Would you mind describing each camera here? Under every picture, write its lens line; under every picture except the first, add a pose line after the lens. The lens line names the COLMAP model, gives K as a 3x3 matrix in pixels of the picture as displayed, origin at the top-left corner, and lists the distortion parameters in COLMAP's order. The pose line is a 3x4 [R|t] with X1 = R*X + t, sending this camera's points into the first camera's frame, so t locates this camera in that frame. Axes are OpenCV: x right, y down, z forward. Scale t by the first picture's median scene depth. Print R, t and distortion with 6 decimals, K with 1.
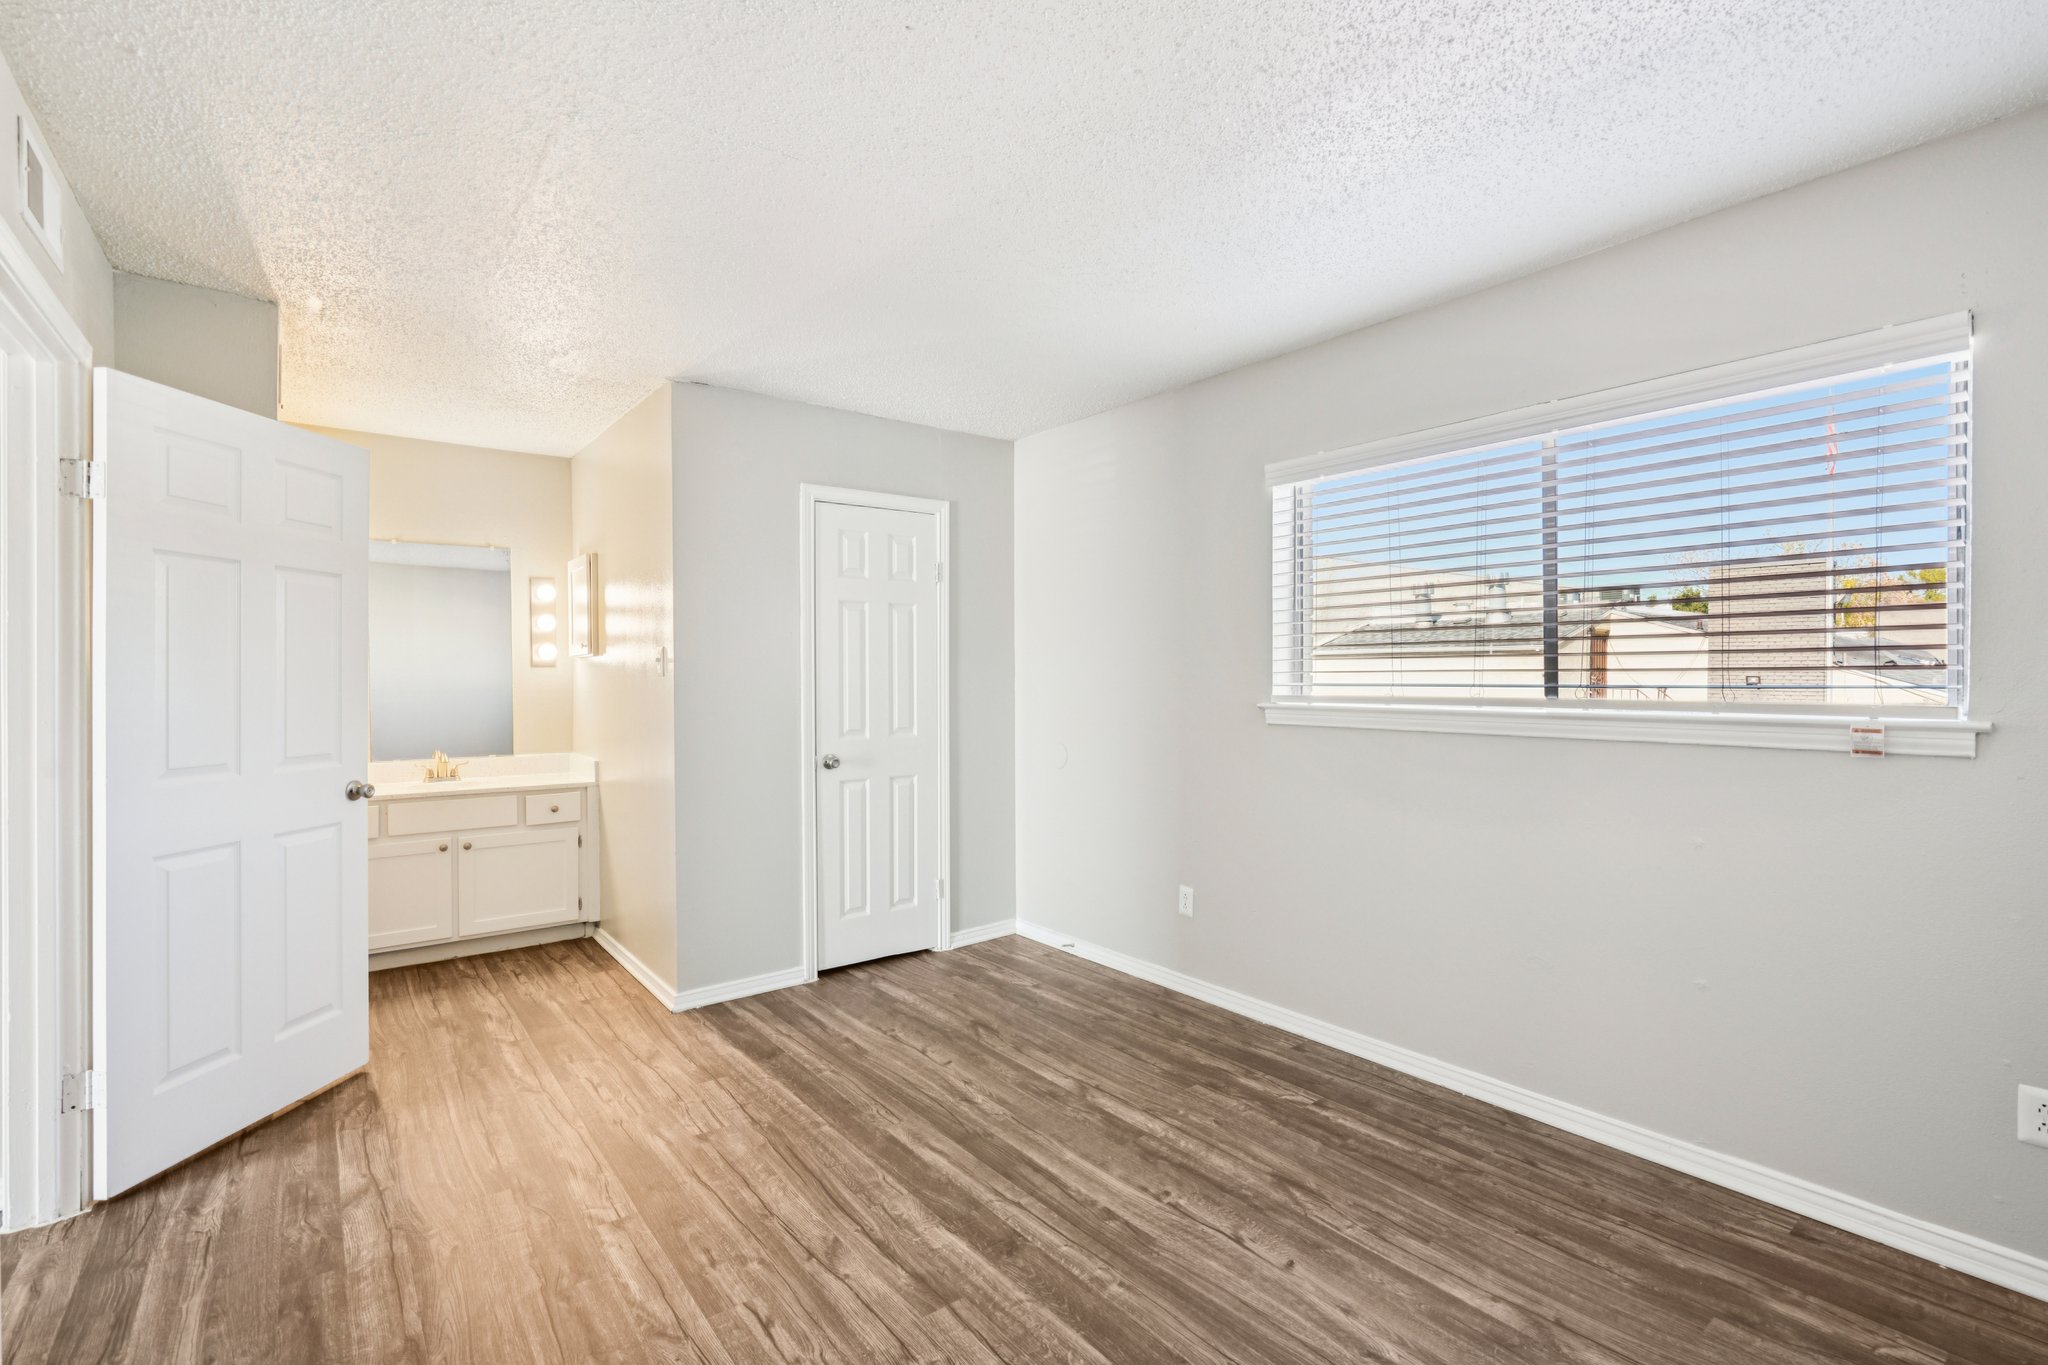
lens RADIAL K [[929.0, 0, 1019.6], [0, 929.0, 677.2], [0, 0, 1]] dist [-0.001543, -0.000589]
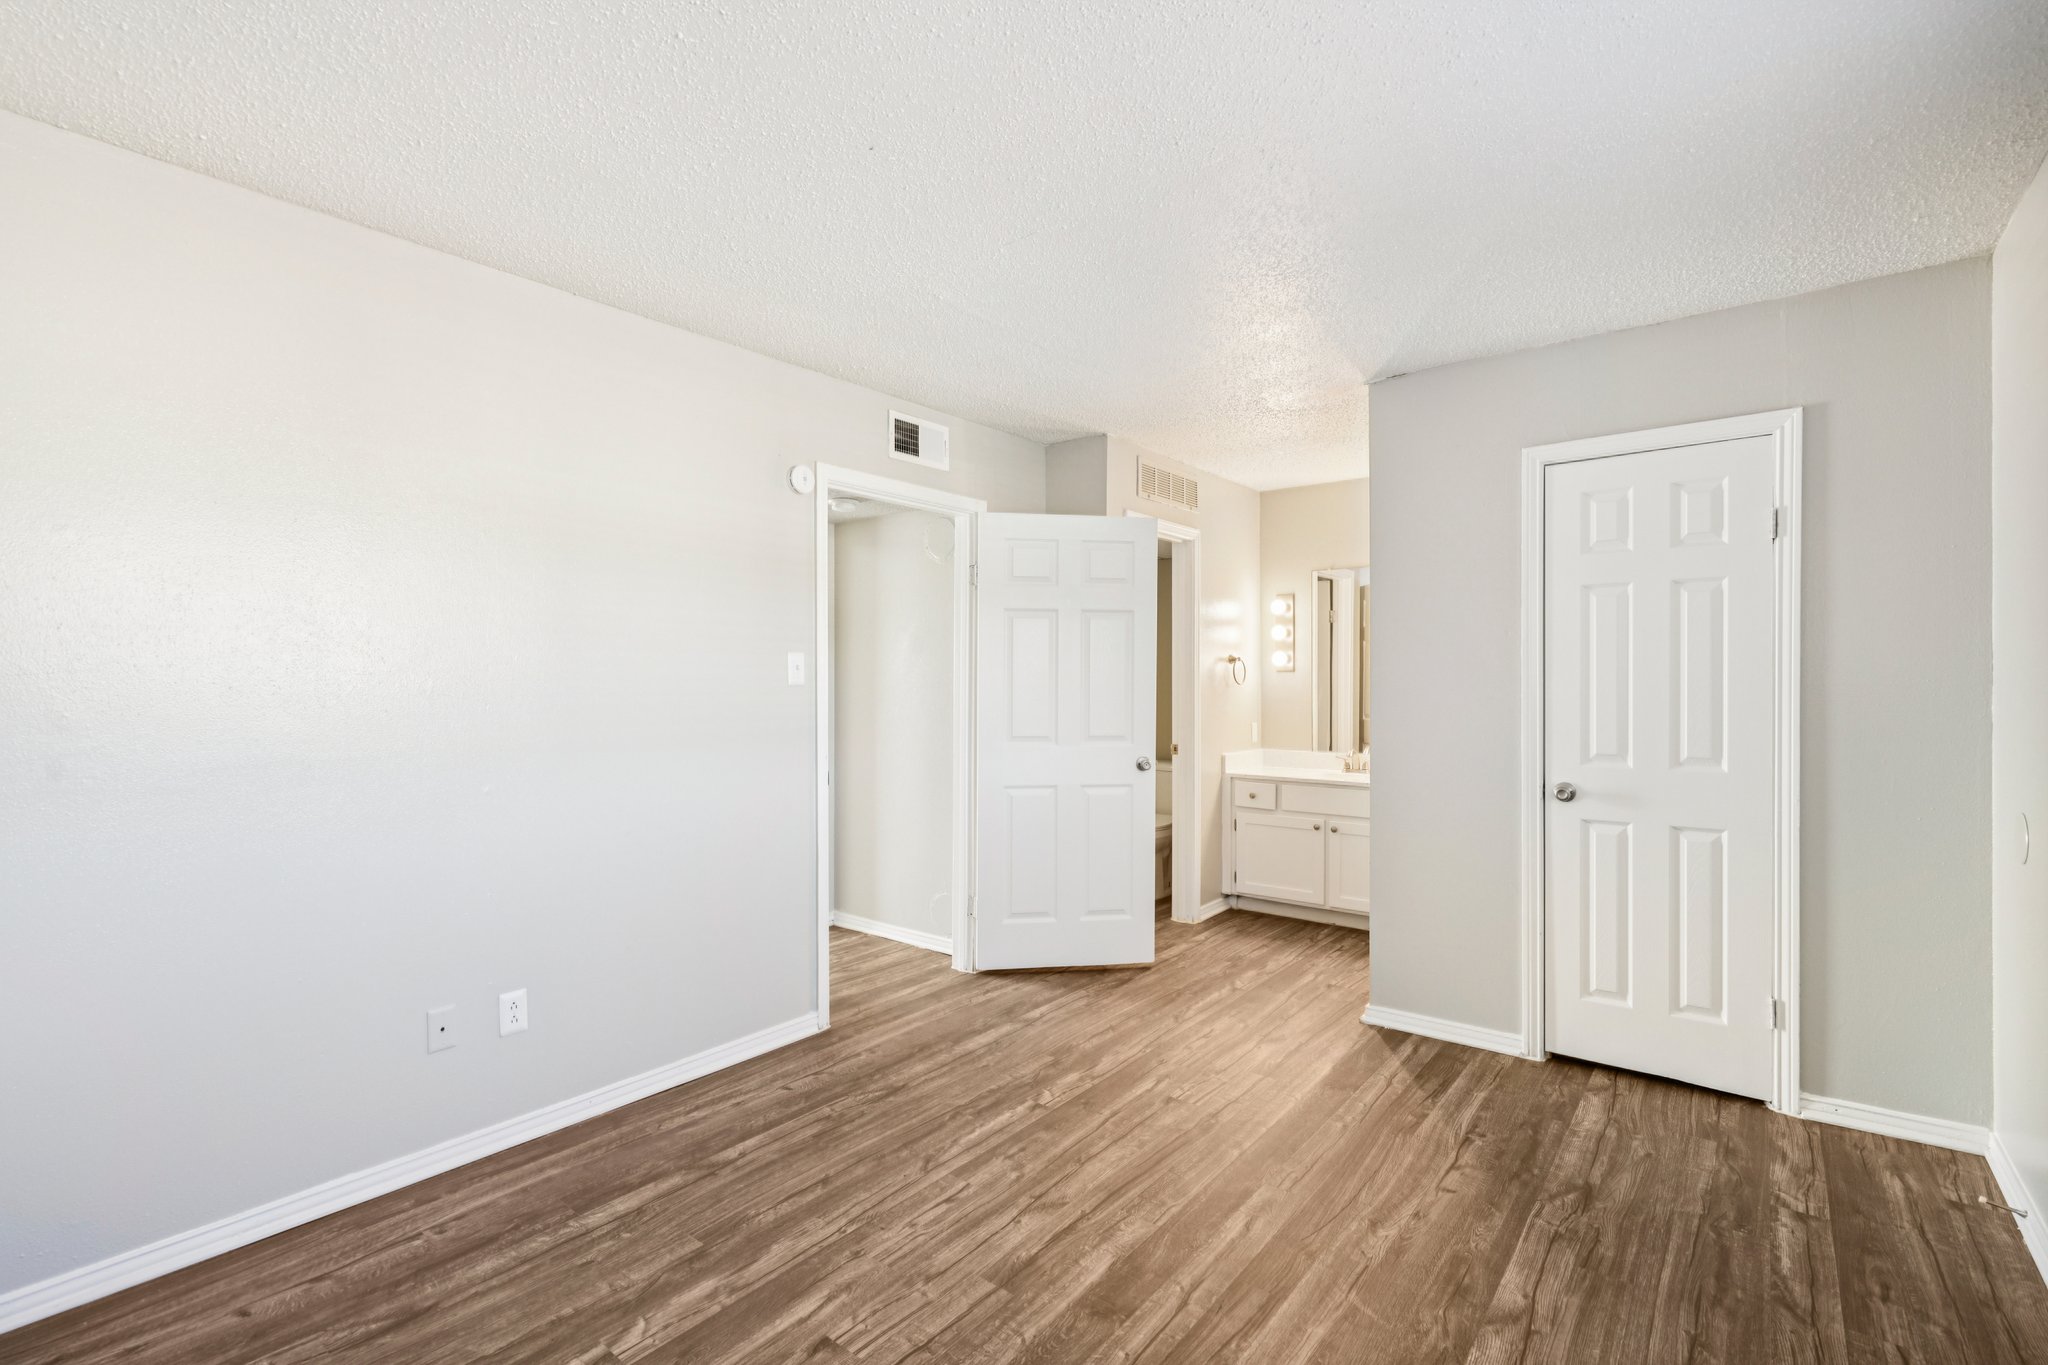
lens RADIAL K [[924.5, 0, 1026.5], [0, 924.5, 680.5], [0, 0, 1]] dist [-0.001304, 0.000890]
pose [[0.235803, 0.001303, -0.971800, 0.565796], [-0.001840, 0.999998, 0.000894, -0.004197], [0.971799, 0.001577, 0.235805, 0.472163]]
